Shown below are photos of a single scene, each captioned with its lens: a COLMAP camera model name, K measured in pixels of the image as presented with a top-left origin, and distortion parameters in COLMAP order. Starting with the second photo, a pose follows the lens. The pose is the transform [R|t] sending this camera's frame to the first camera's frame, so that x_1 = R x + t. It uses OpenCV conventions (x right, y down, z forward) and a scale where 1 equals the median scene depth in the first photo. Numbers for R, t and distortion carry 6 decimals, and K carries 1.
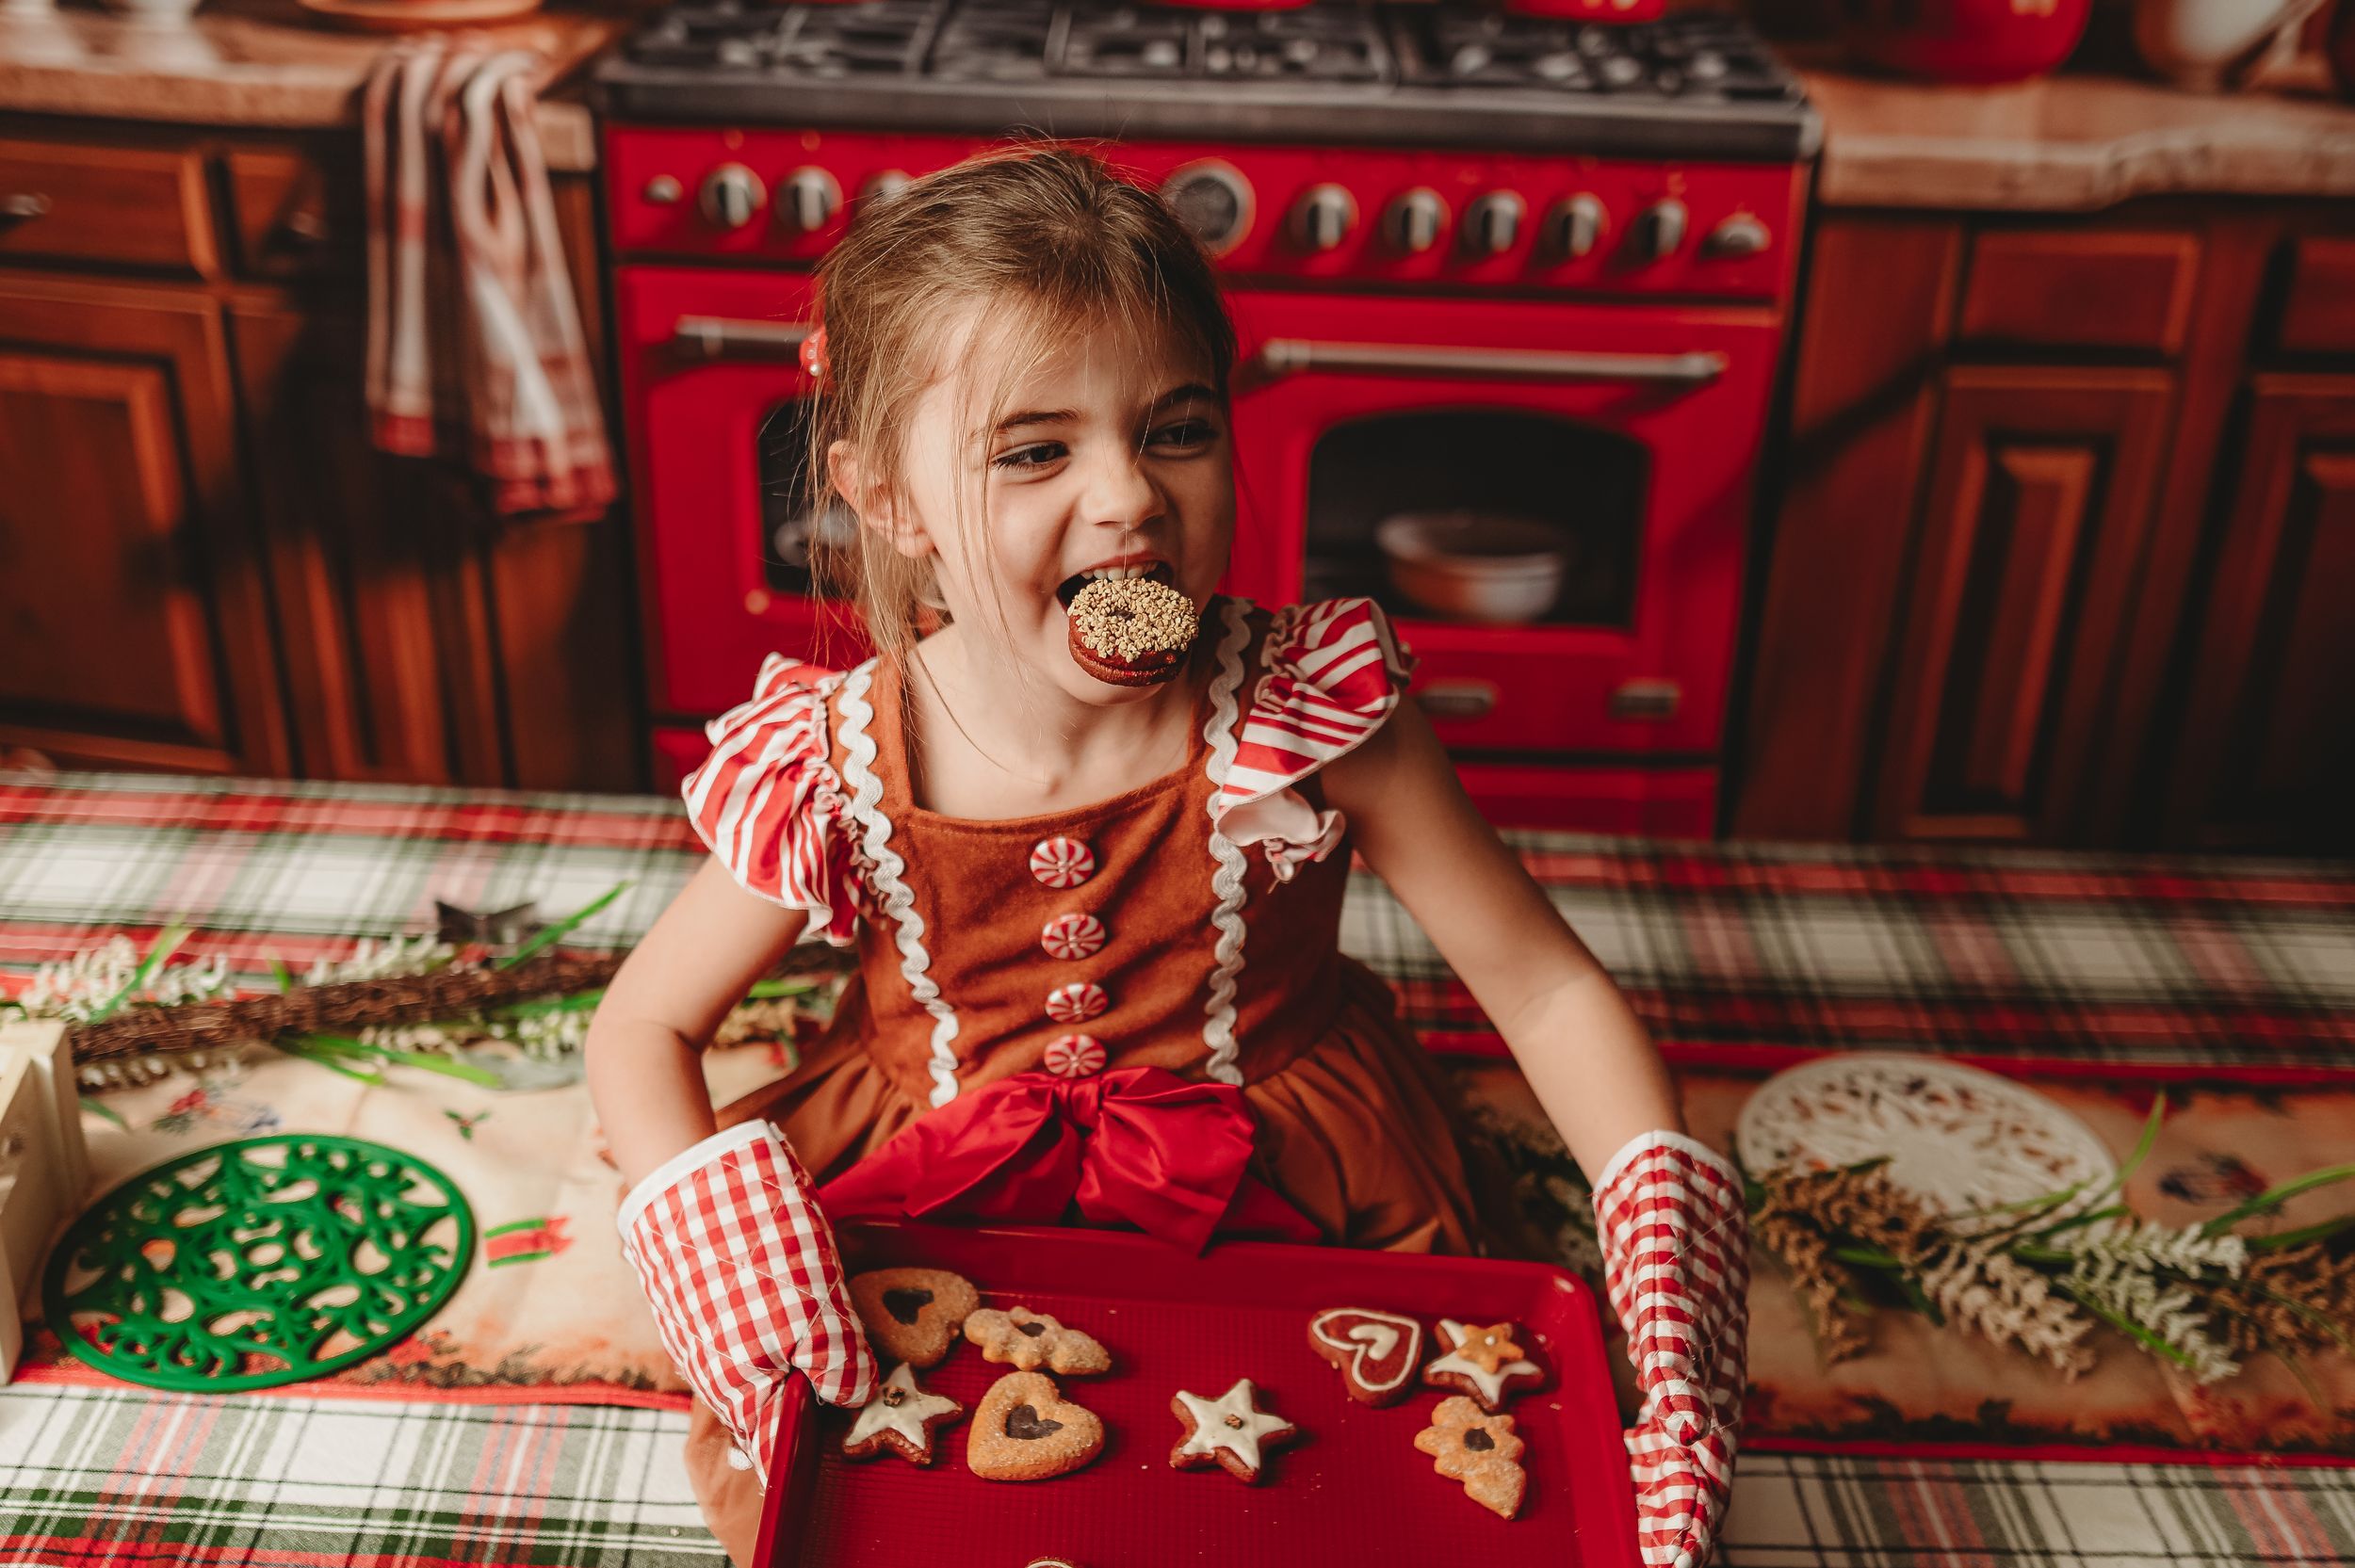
lens RADIAL K [[2480.0, 0, 1177.8], [0, 2480.0, 784.5], [0, 0, 1]] dist [-0.056749, 0.048451]
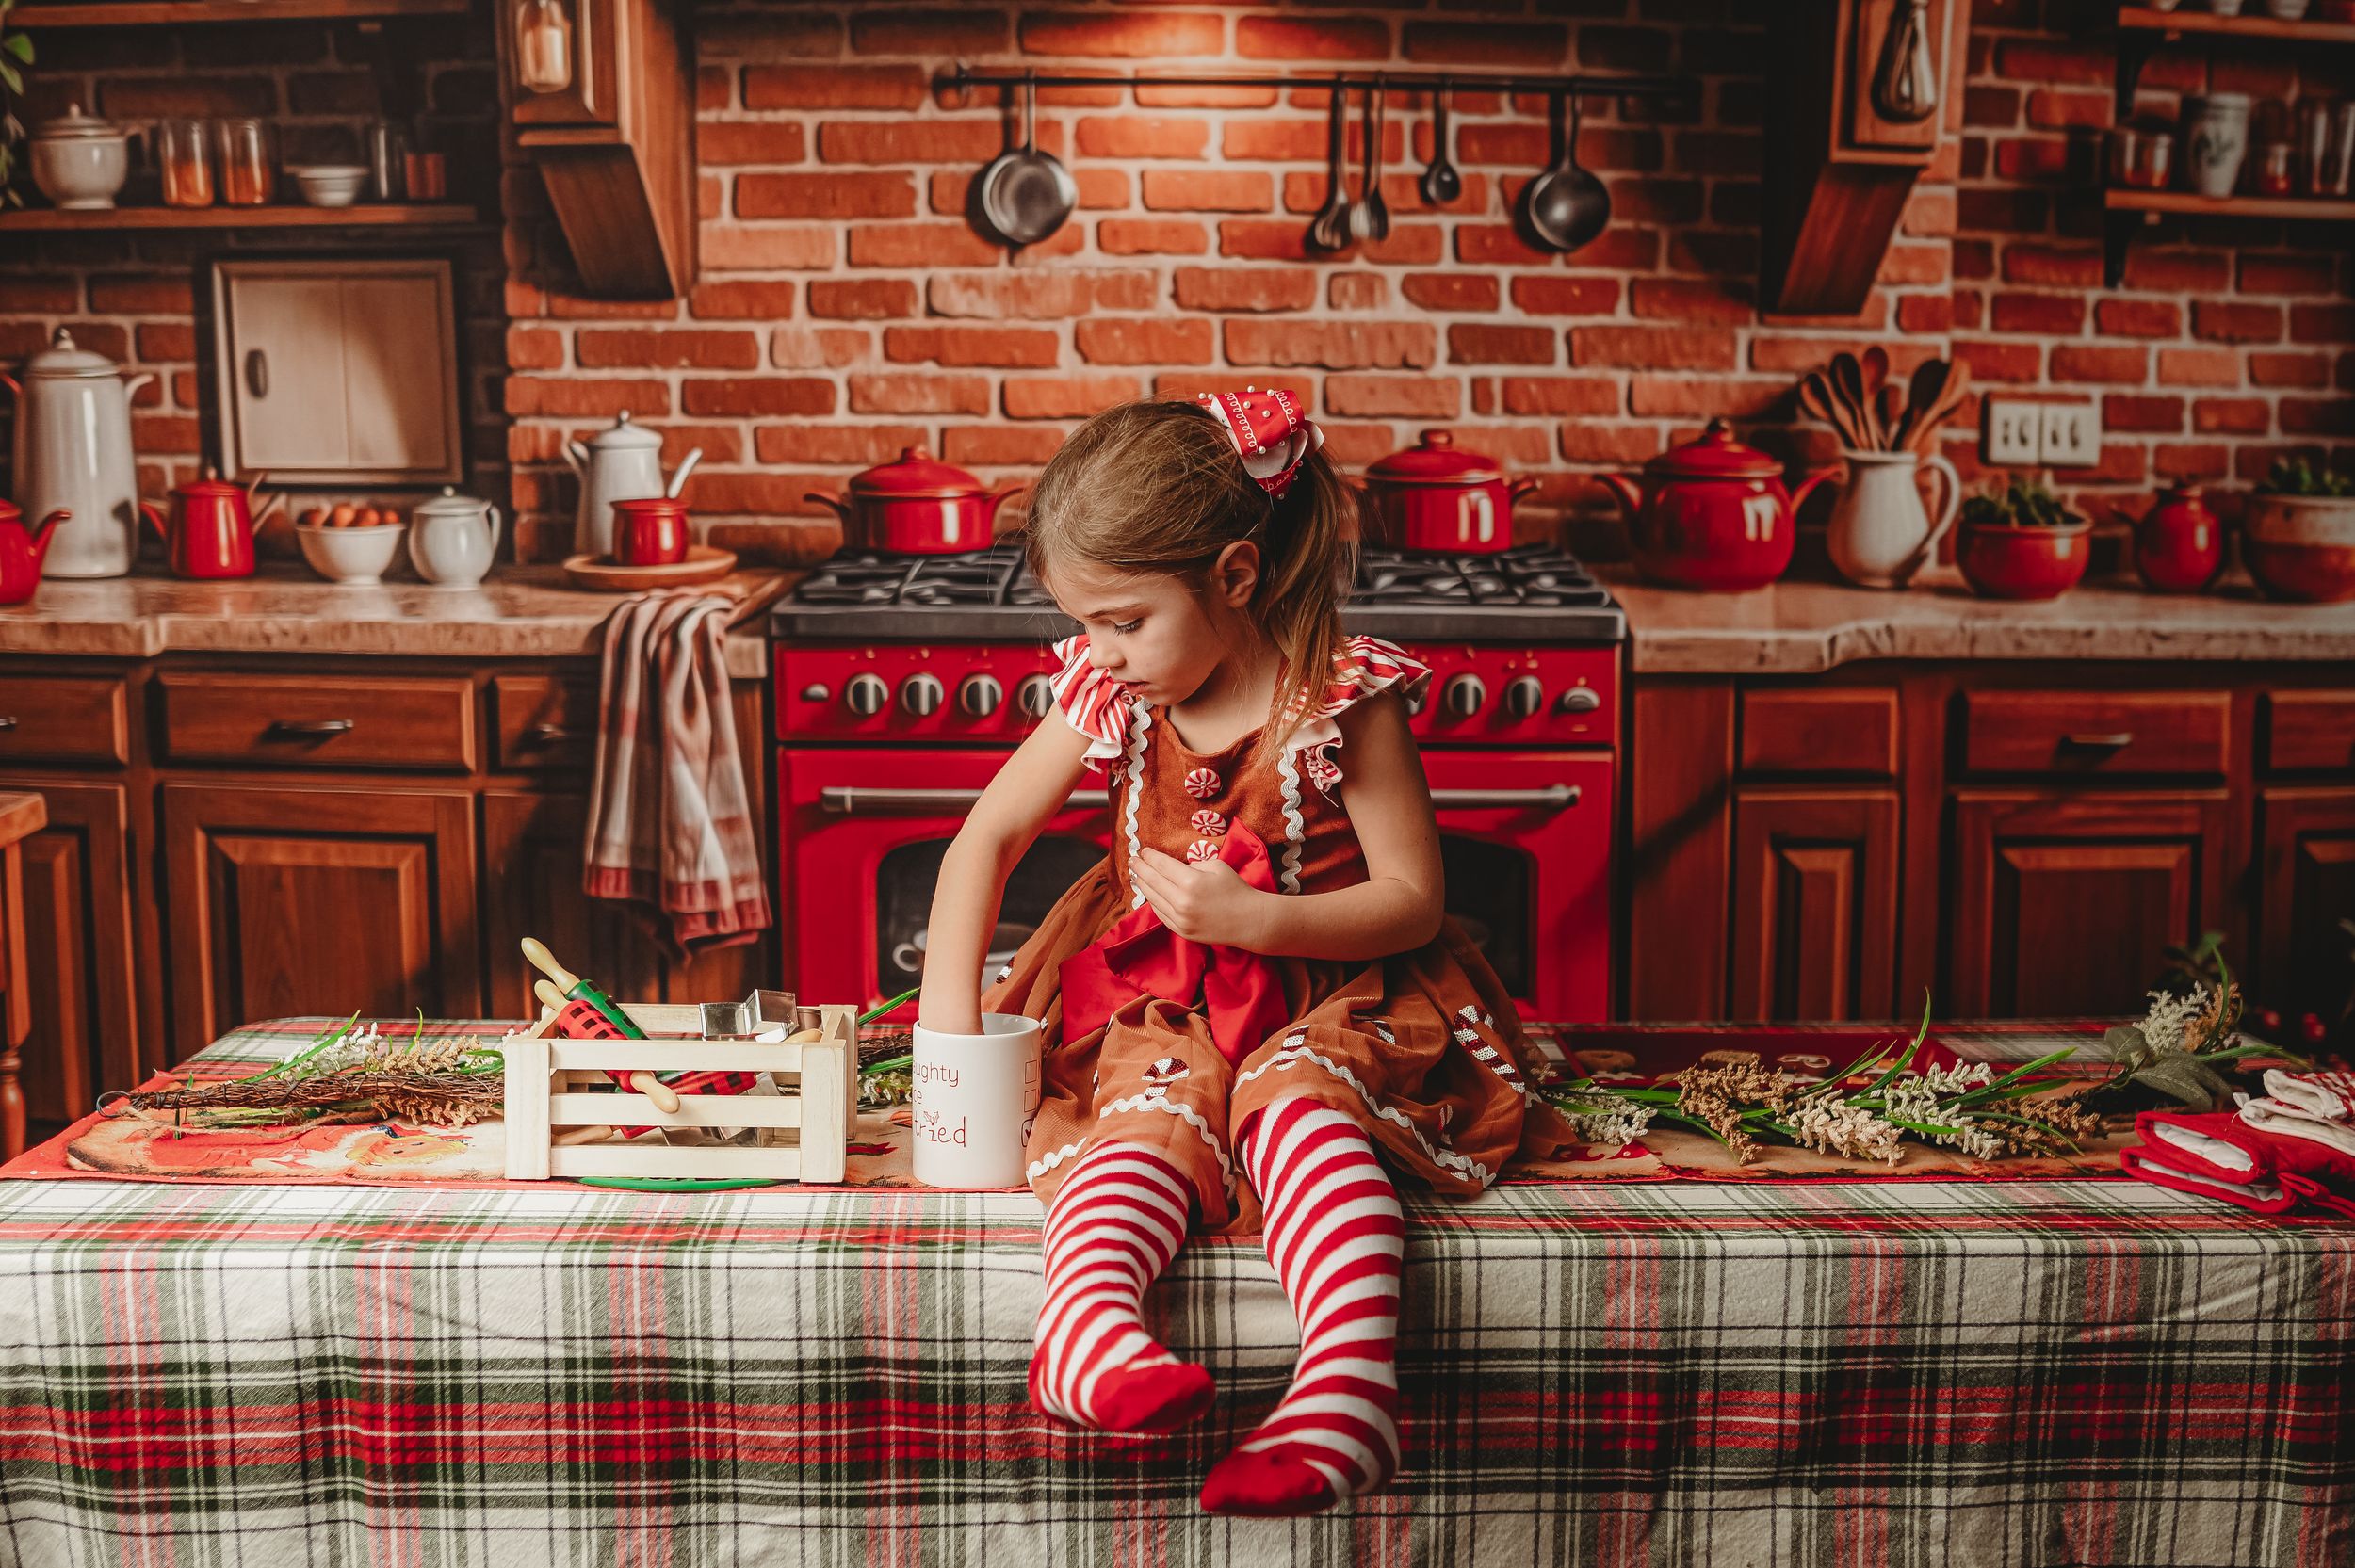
lens RADIAL K [[2432.7, 0, 1164.3], [0, 2432.7, 781.2], [0, 0, 1]] dist [-0.059136, 0.041402]
pose [[0.996956, -0.033868, 0.070225, -0.111092], [0.056850, 0.932180, -0.357504, 0.309083], [-0.053354, 0.360408, 0.931268, -0.272909]]
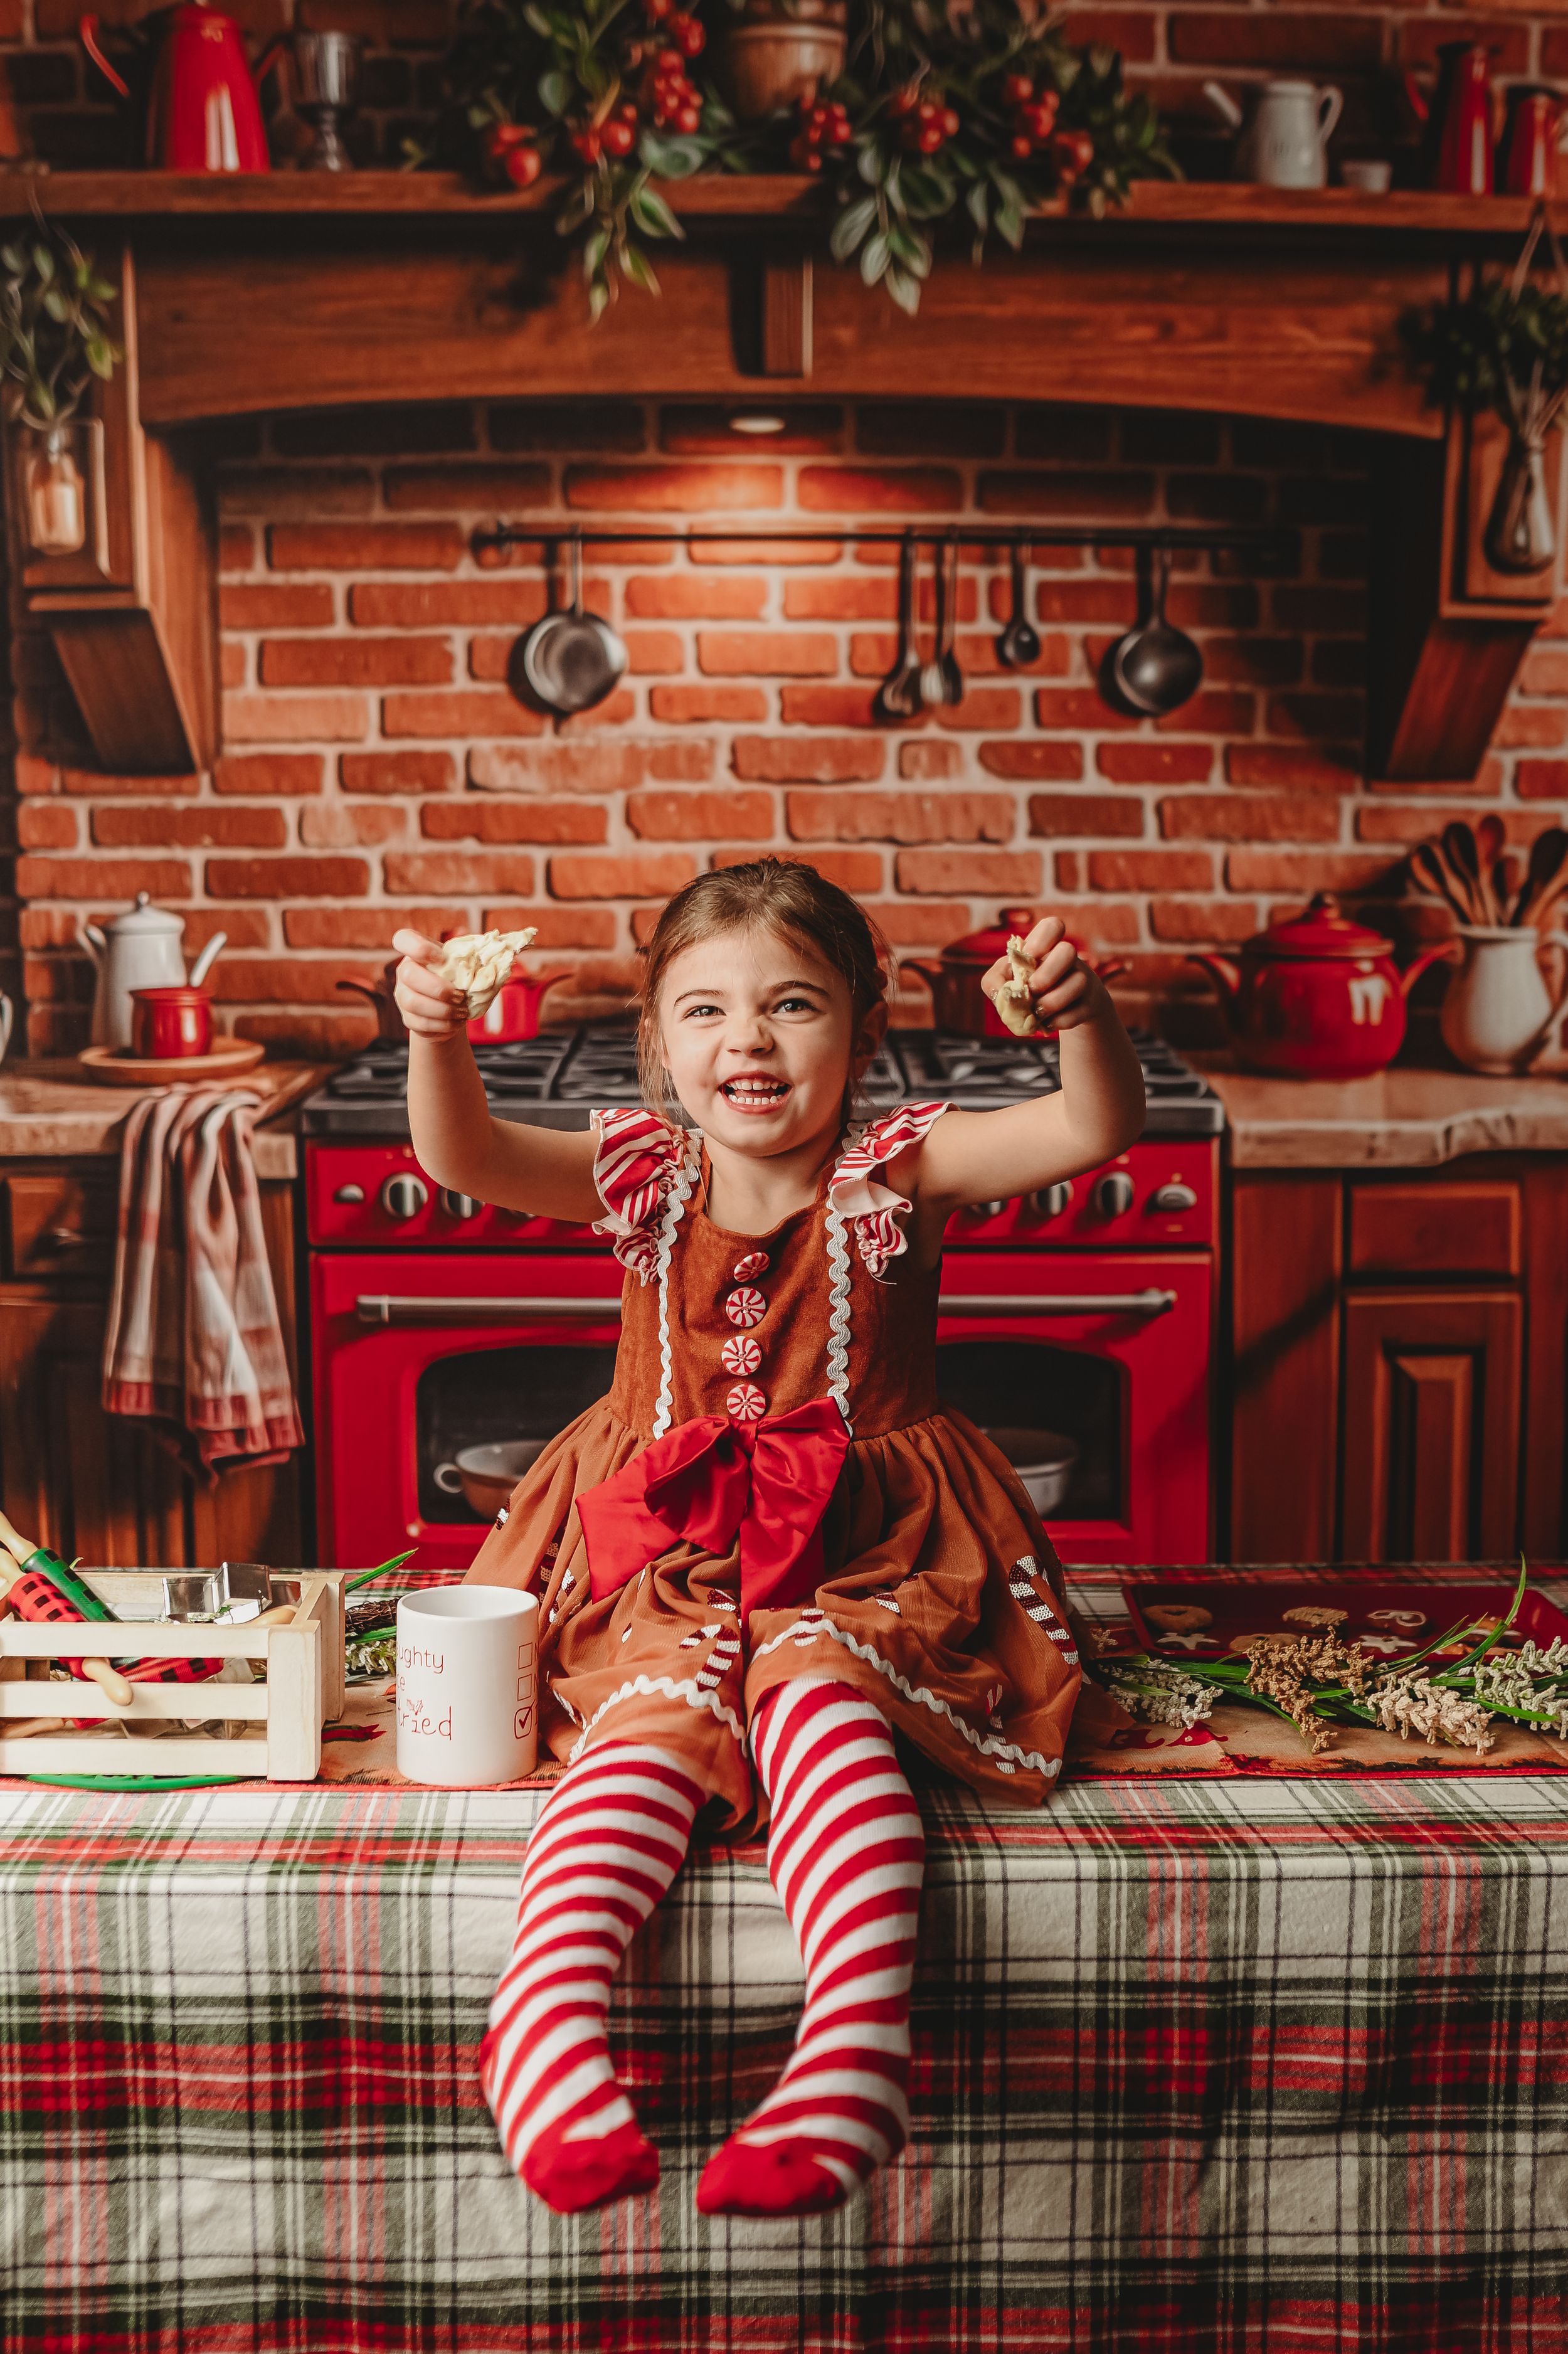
lens RADIAL K [[2539.7, 0, 772.7], [0, 2539.7, 1186.5], [0, 0, 1]] dist [-0.060655, 0.039340]
pose [[0.997489, -0.036615, 0.060629, -0.068323], [0.056622, 0.926496, -0.372019, 0.264829], [-0.042551, 0.374518, 0.926243, -0.246711]]
